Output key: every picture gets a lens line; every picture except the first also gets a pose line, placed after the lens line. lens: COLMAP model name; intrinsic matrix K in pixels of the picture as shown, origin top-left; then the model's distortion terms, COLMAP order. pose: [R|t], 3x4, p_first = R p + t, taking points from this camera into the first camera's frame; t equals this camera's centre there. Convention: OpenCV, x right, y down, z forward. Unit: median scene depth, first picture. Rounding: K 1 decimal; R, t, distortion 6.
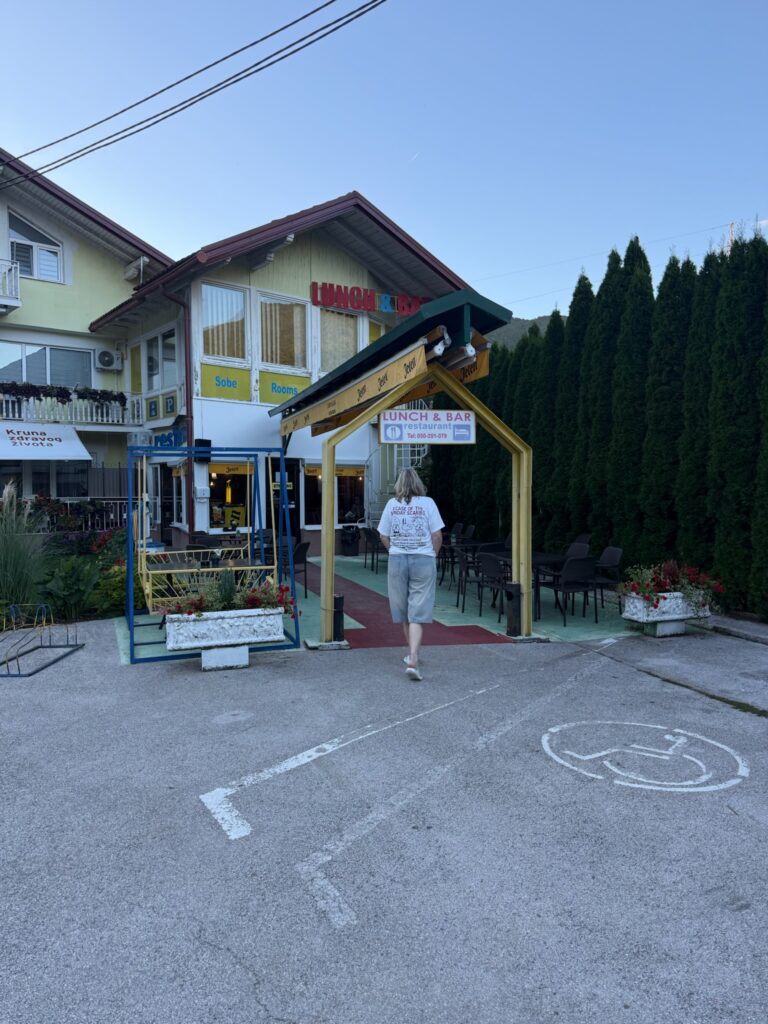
lens RADIAL K [[624.4, 0, 384.0], [0, 624.4, 512.0], [0, 0, 1]] dist [-0.001244, -0.002501]
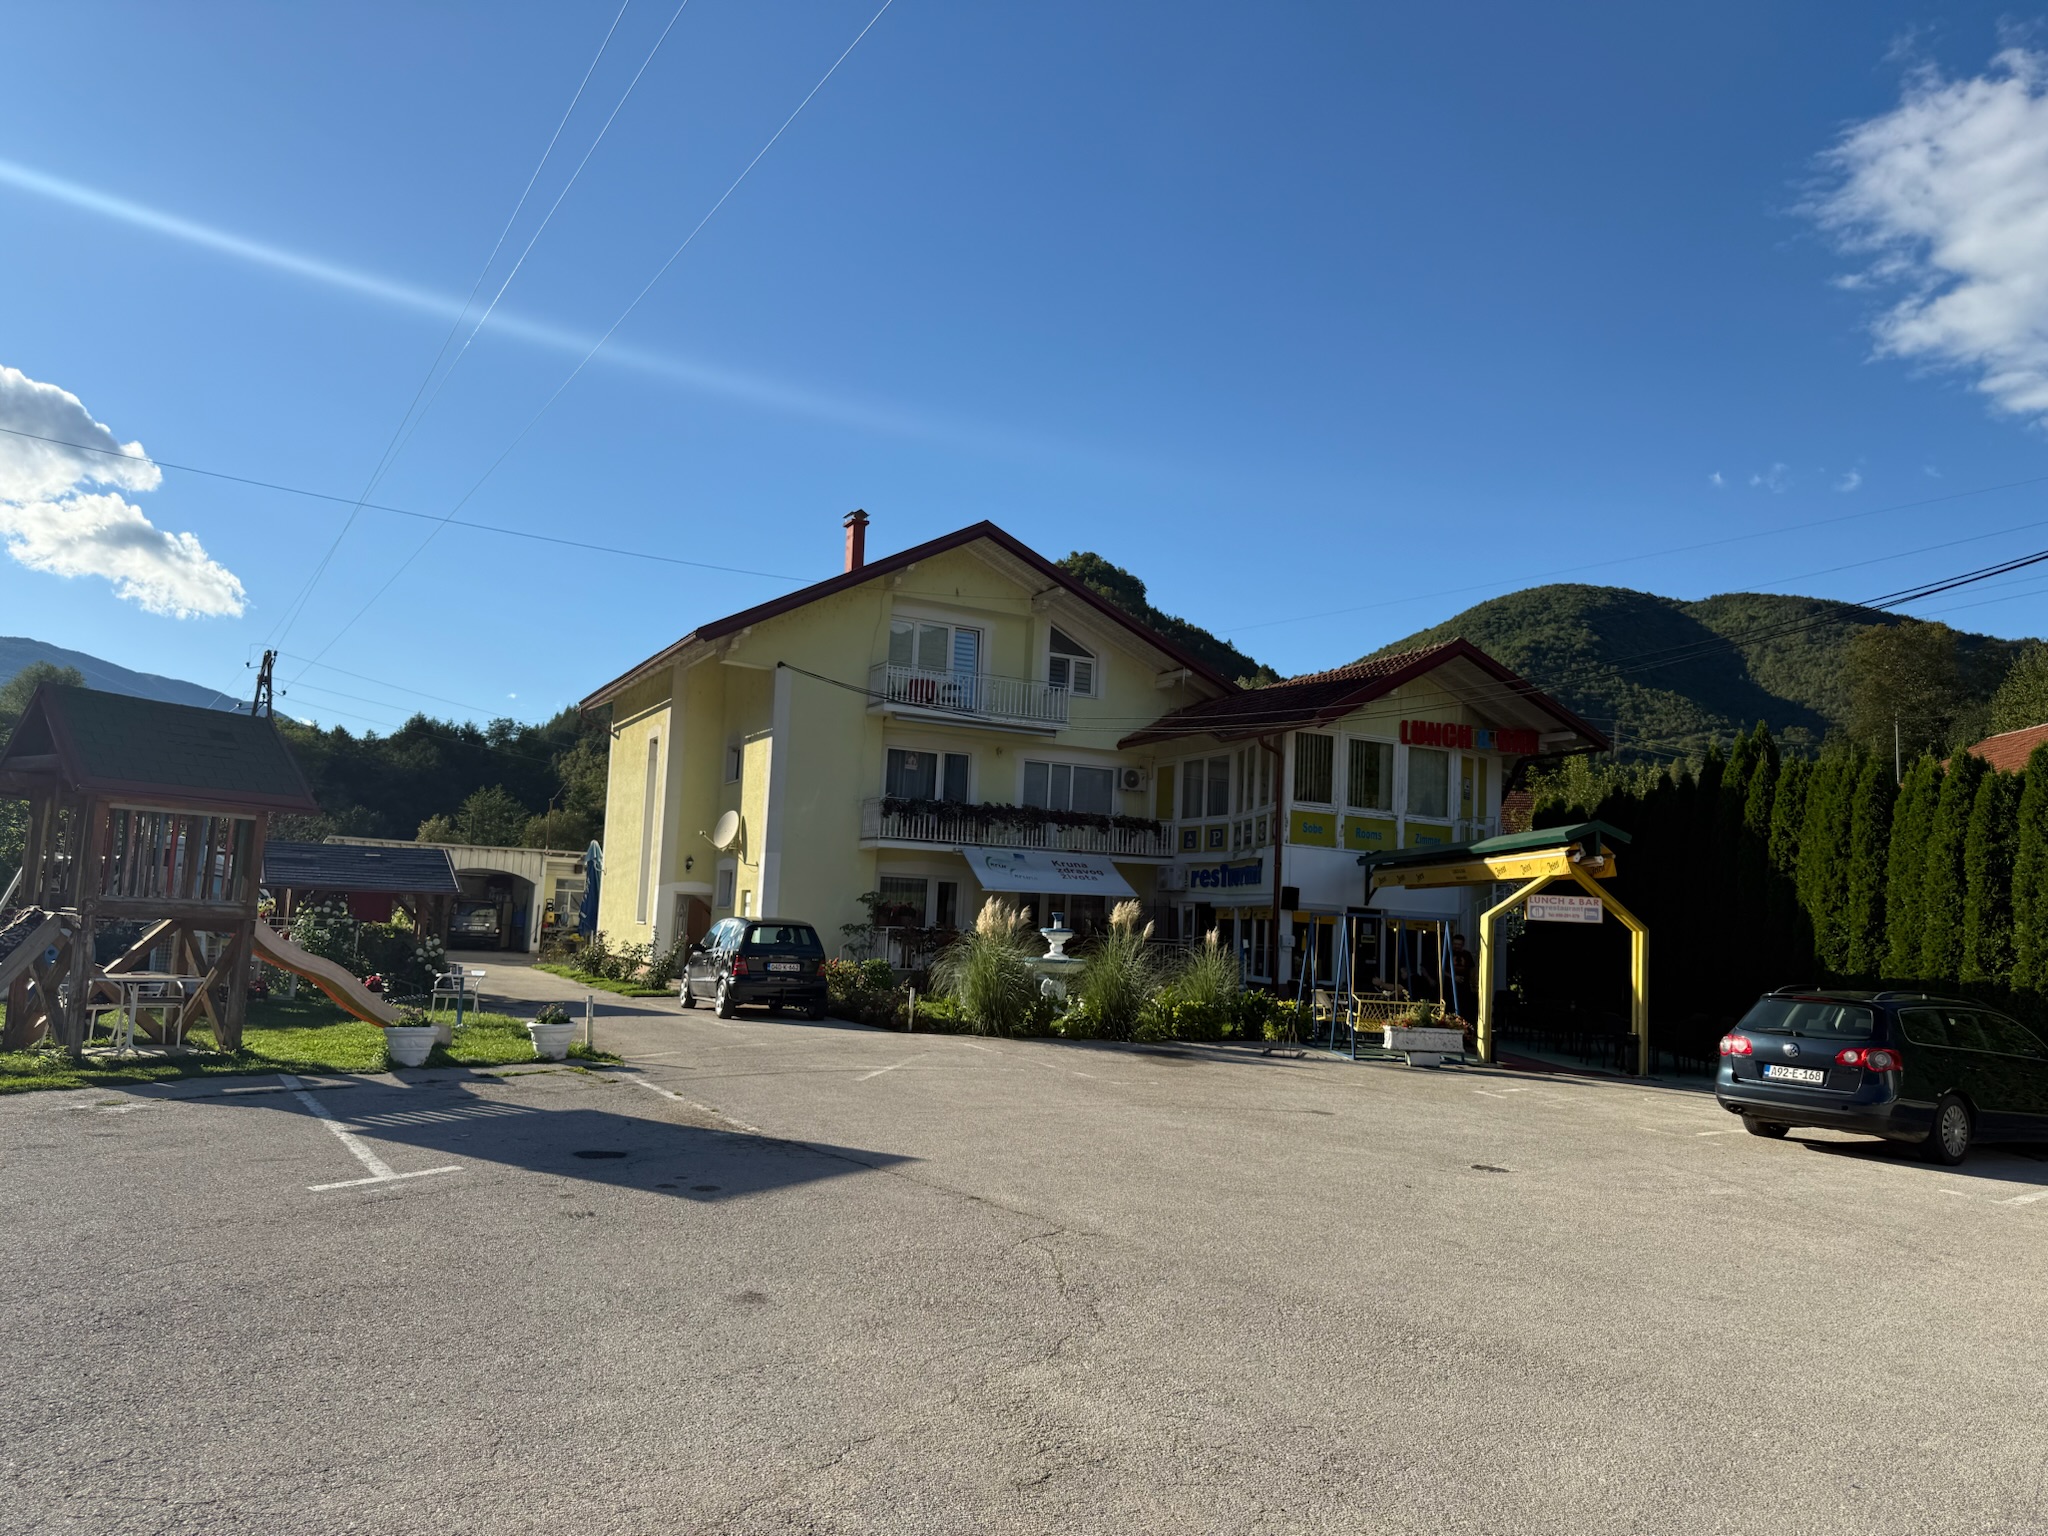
lens RADIAL K [[1248.7, 0, 1025.6], [0, 1248.7, 799.8], [0, 0, 1]] dist [-0.001244, -0.002501]
pose [[0.965757, 0.030440, -0.257656, -0.182009], [-0.066387, 0.989026, -0.131988, 0.032914], [0.250811, 0.144573, 0.957179, -0.952082]]
